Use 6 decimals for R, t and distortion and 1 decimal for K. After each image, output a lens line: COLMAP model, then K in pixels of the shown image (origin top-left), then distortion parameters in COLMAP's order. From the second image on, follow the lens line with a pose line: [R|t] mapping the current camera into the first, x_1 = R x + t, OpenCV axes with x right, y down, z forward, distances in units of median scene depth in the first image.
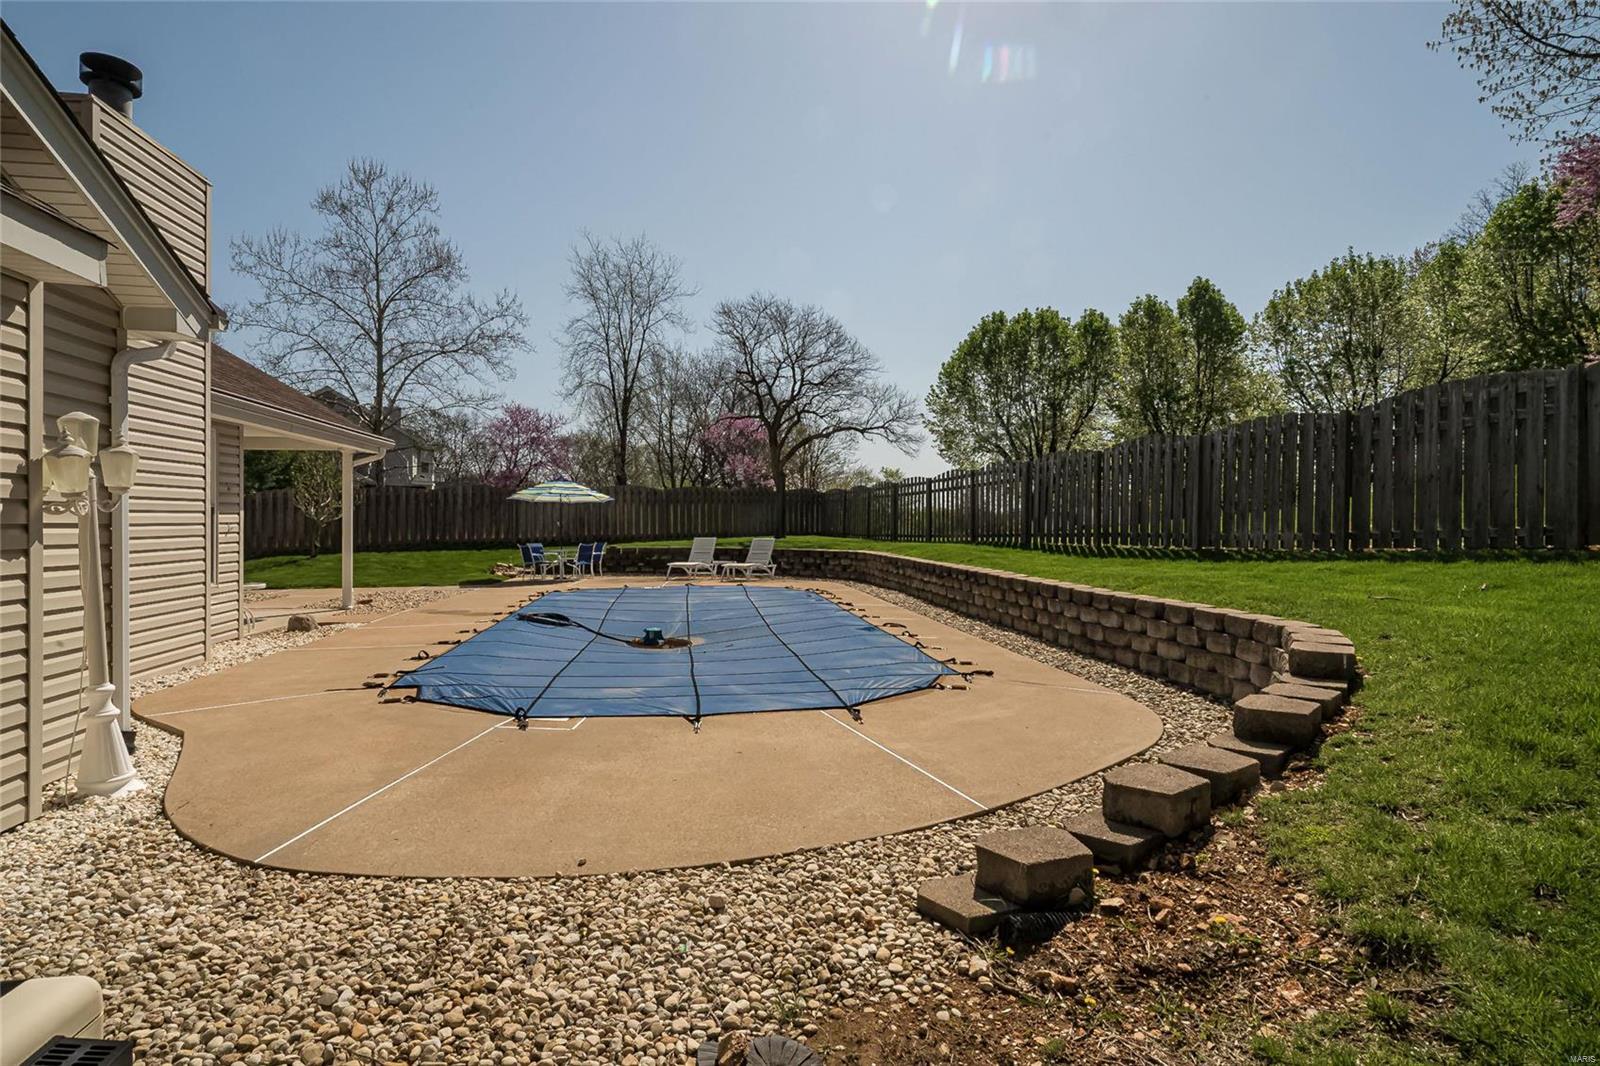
lens RADIAL K [[789.5, 0, 800.0], [0, 789.5, 533.0], [0, 0, 1]] dist [0.001003, -0.000156]
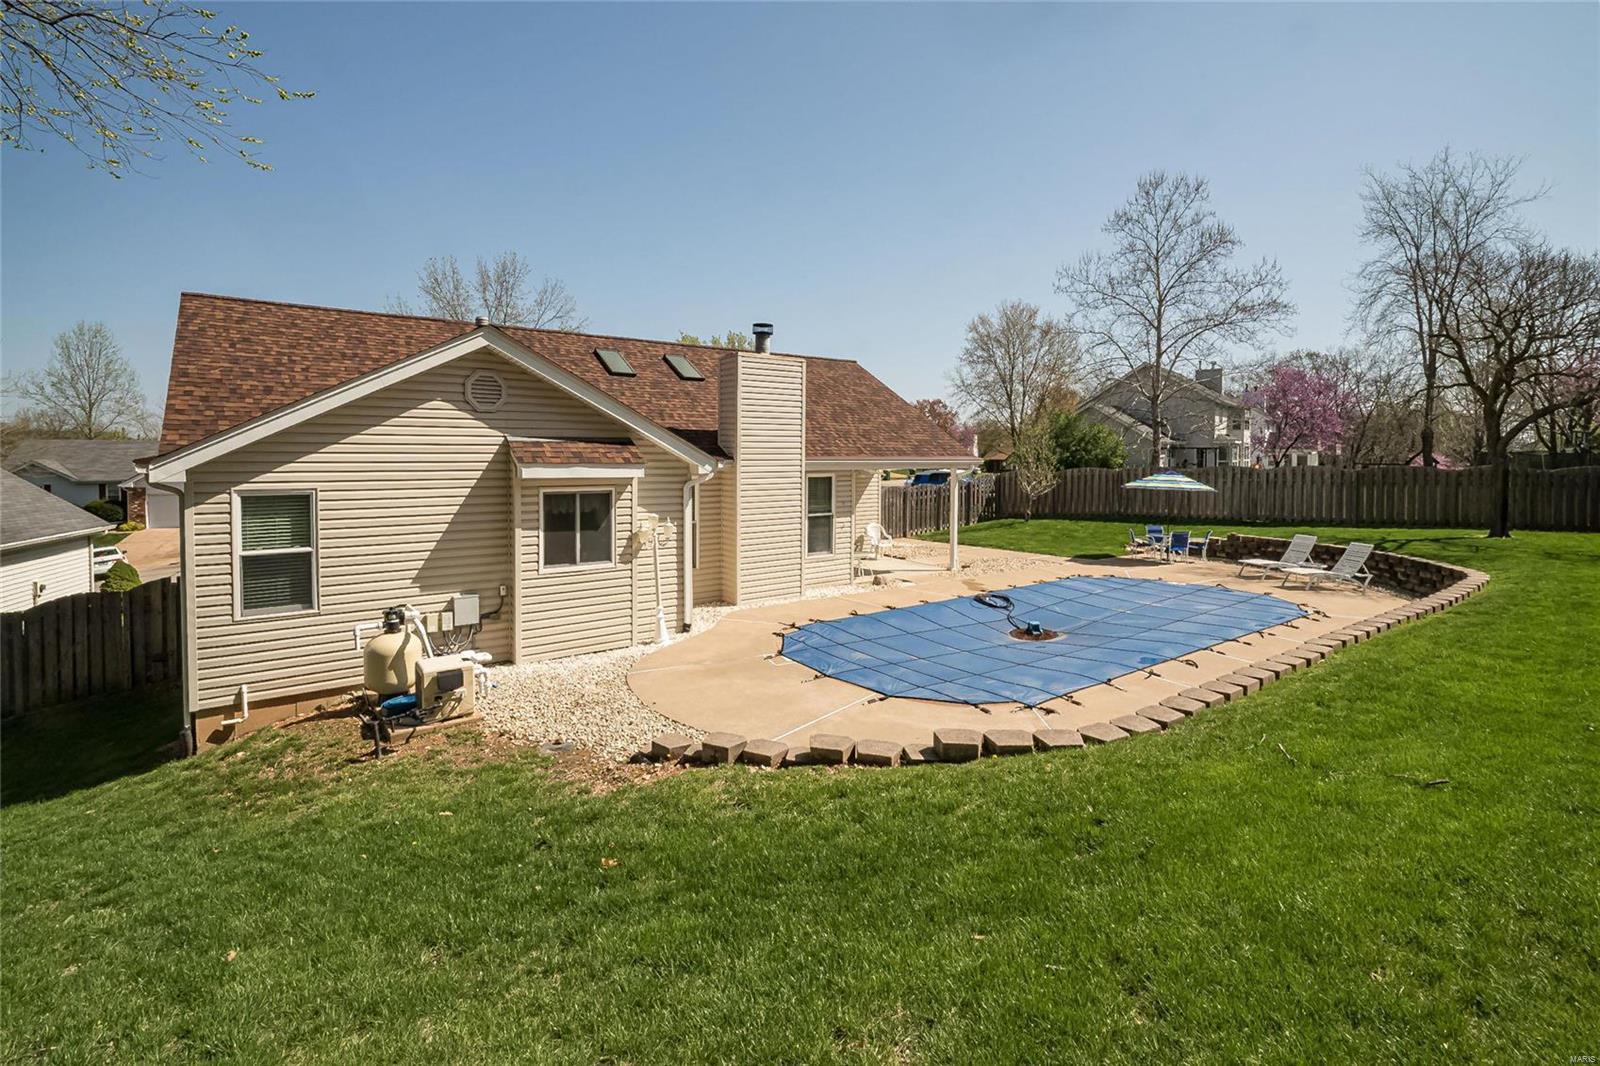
lens RADIAL K [[739.8, 0, 794.6], [0, 739.8, 499.1], [0, 0, 1]] dist [-0.001281, -0.000008]
pose [[0.461494, 0.048751, -0.885803, 0.202996], [-0.009298, 0.998700, 0.050120, -0.040635], [0.887094, -0.014893, 0.461348, 0.021194]]
